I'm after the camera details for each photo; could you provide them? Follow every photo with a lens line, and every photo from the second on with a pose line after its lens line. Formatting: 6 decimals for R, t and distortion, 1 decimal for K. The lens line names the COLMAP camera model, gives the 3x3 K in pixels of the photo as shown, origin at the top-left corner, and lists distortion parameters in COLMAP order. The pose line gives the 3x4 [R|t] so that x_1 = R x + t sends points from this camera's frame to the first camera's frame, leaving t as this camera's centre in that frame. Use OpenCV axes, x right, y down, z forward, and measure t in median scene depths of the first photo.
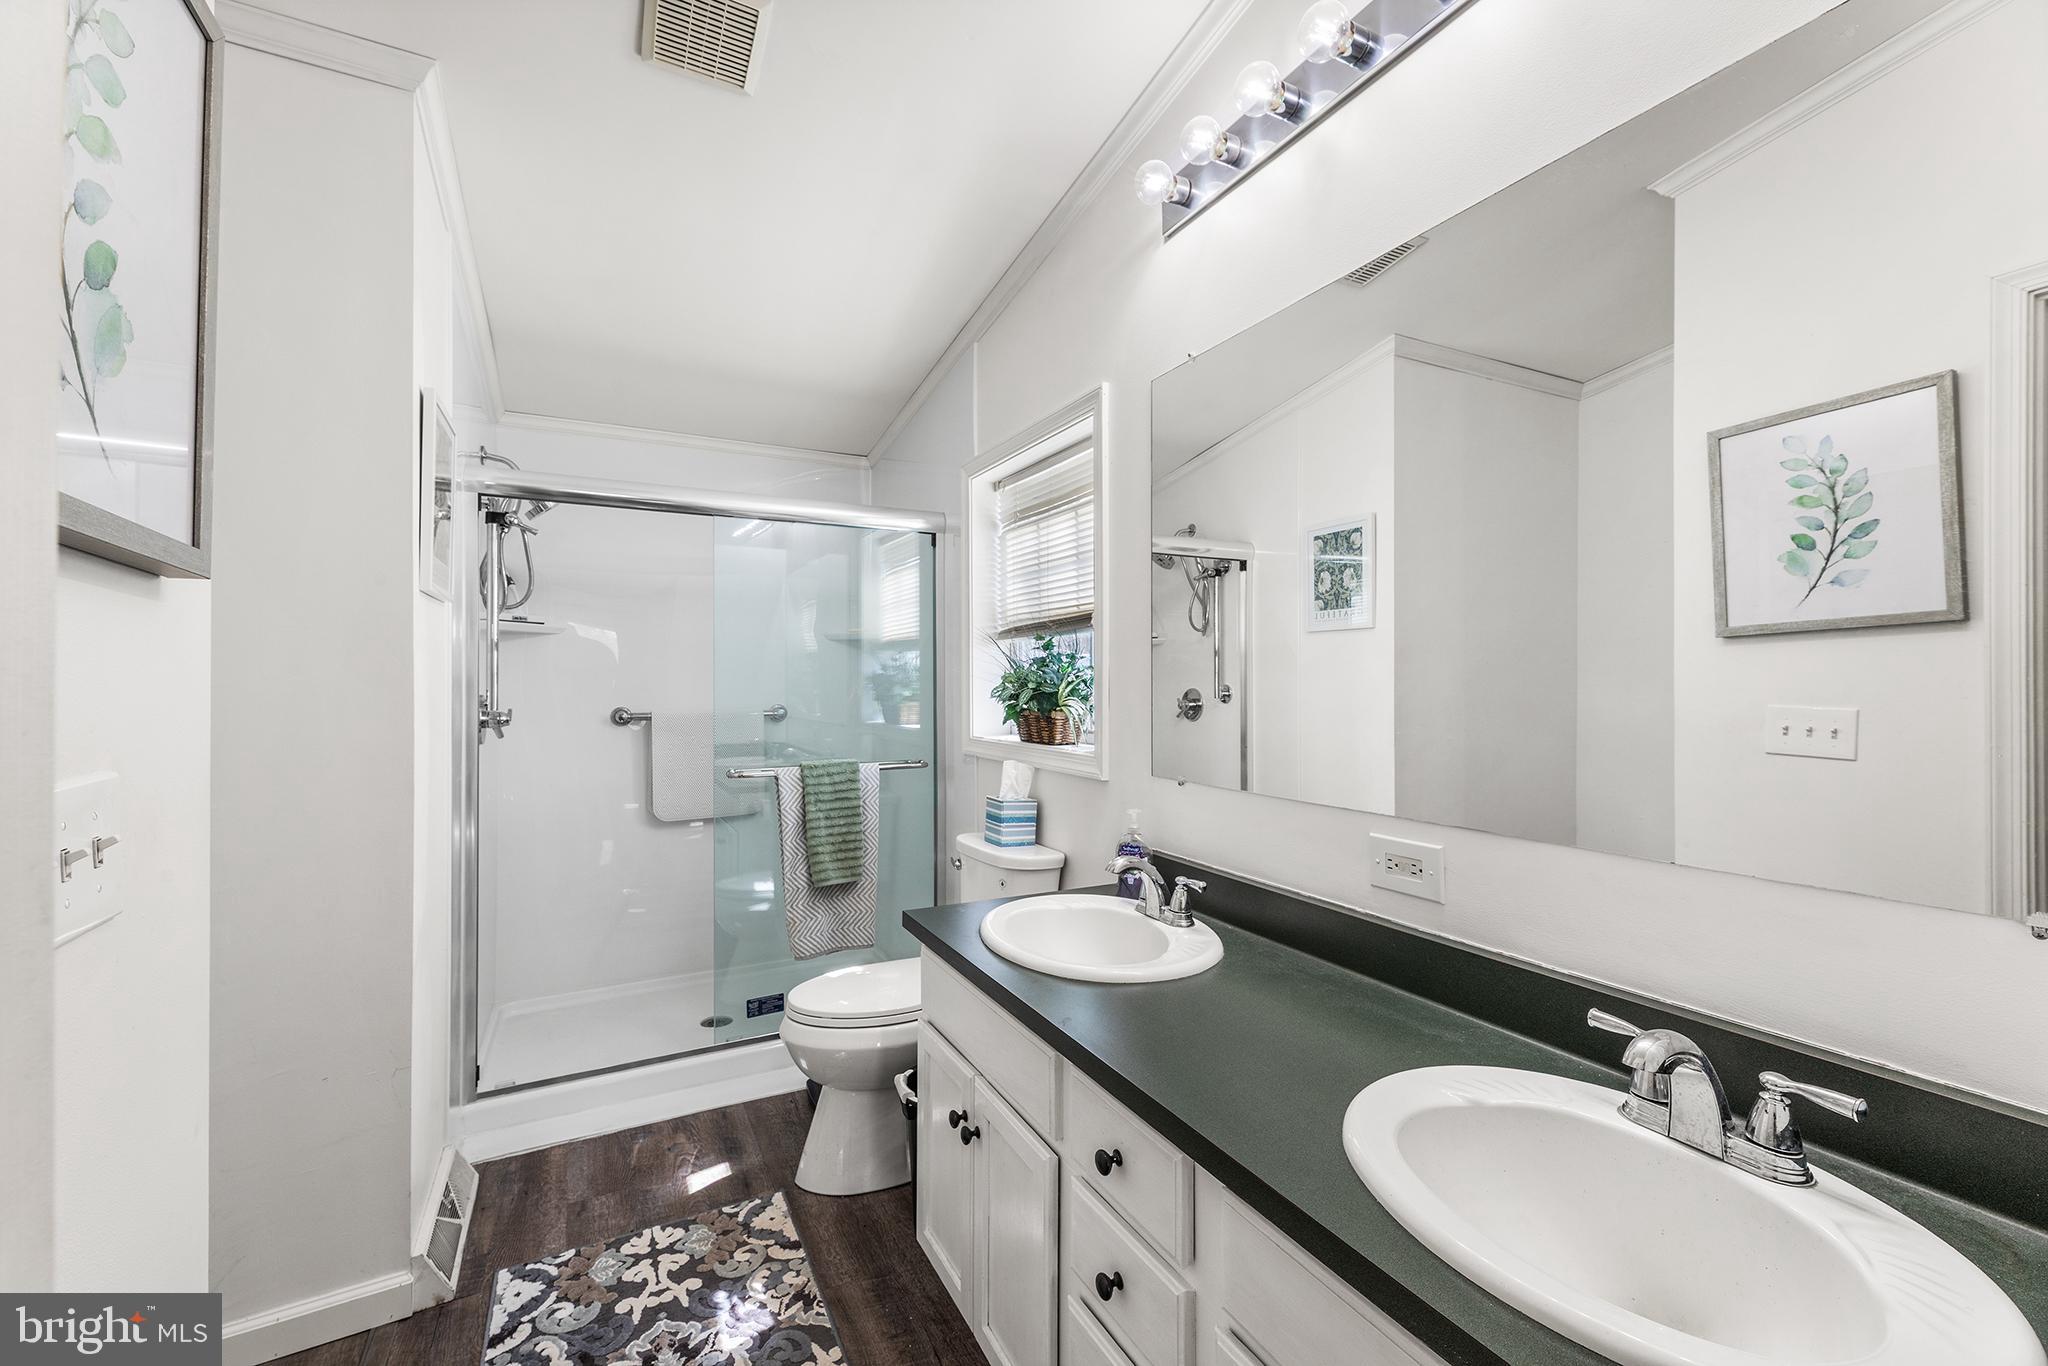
lens RADIAL K [[829.8, 0, 1020.7], [0, 829.8, 677.9], [0, 0, 1]] dist [0.002597, -0.000702]
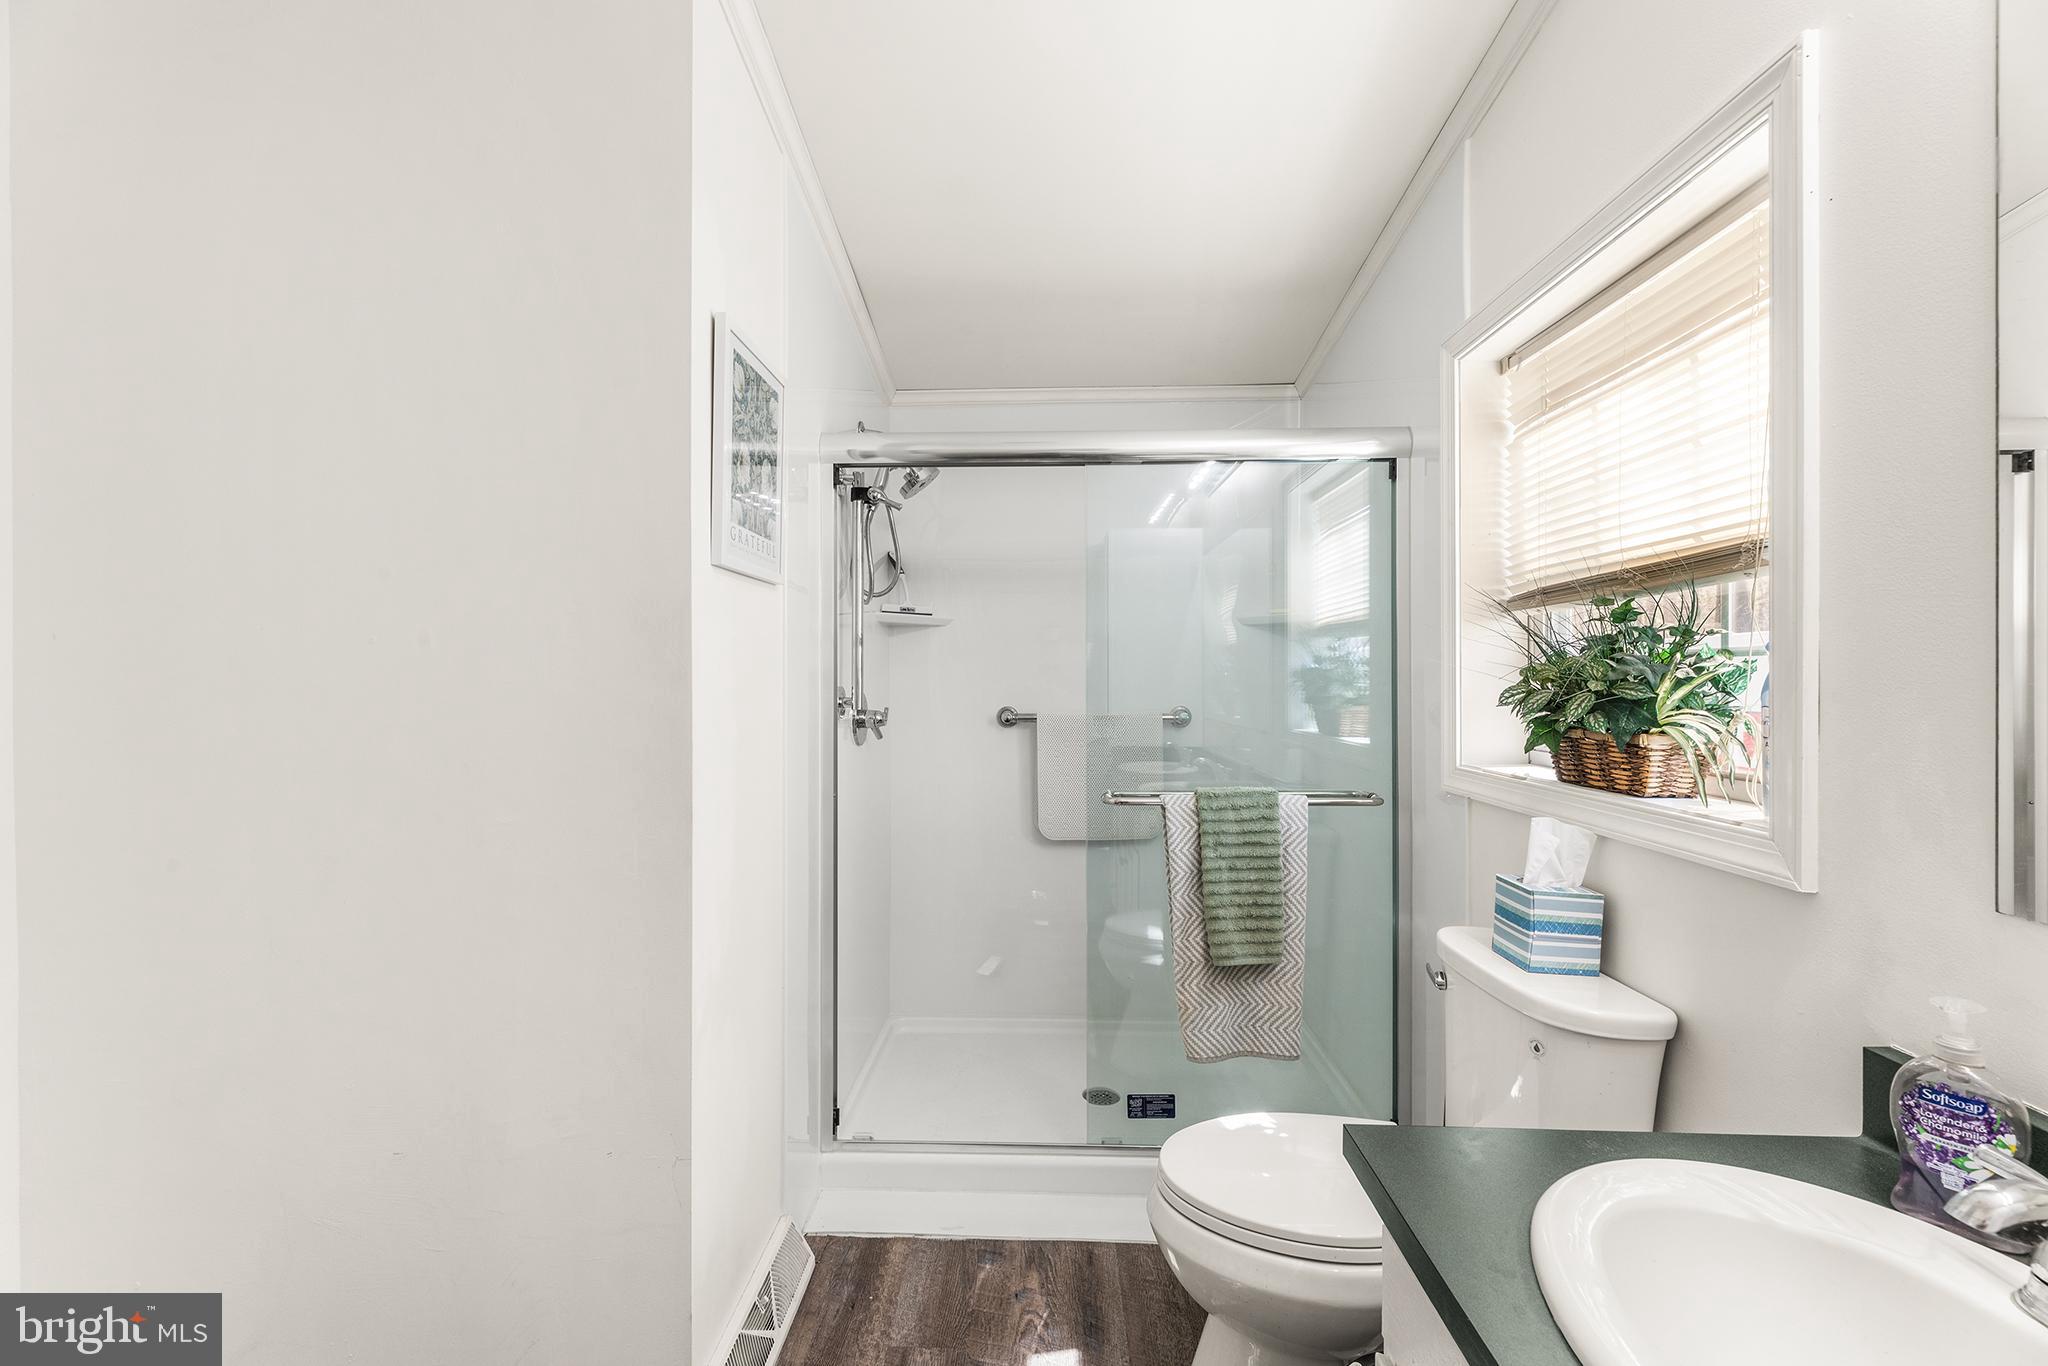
lens RADIAL K [[829.8, 0, 1020.7], [0, 829.8, 677.9], [0, 0, 1]] dist [0.002597, -0.000702]
pose [[0.871522, 0.001377, -0.490354, -0.042423], [0.001298, 0.999986, 0.005115, 0.000388], [0.490355, -0.005094, 0.871508, 0.298083]]
